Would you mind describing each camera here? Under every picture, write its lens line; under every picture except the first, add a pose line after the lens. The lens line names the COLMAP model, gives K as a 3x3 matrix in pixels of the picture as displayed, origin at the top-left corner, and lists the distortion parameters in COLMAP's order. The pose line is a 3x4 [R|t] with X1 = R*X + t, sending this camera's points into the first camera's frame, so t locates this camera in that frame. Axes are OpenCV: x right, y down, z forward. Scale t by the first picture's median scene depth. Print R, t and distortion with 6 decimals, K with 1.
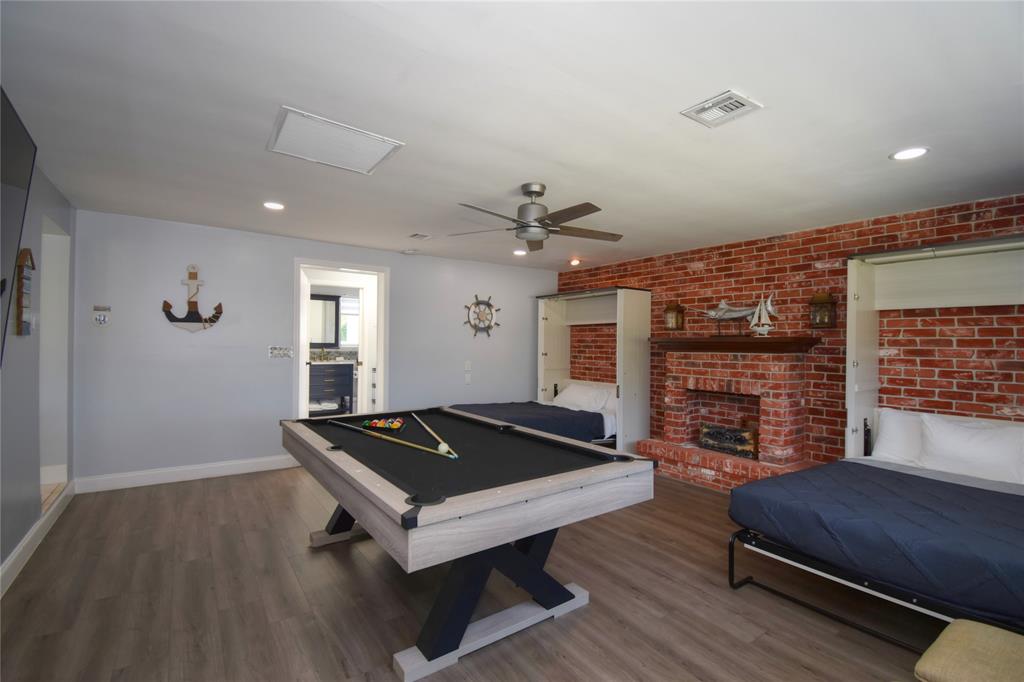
lens RADIAL K [[472.0, 0, 512.0], [0, 472.0, 341.0], [0, 0, 1]] dist [0.036641, -0.038657]
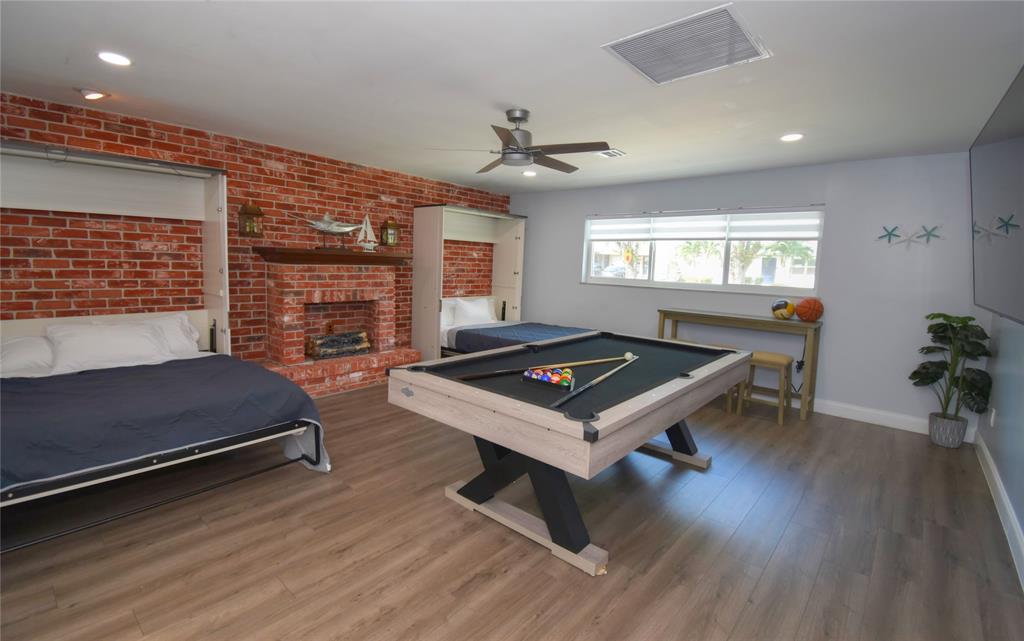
lens RADIAL K [[486.3, 0, 515.0], [0, 486.3, 308.8], [0, 0, 1]] dist [-0.001009, -0.000434]
pose [[-0.278459, -0.110351, 0.954088, -0.719004], [-0.043575, 0.993806, 0.102227, -0.005937], [-0.959459, -0.013108, -0.281543, 0.935616]]
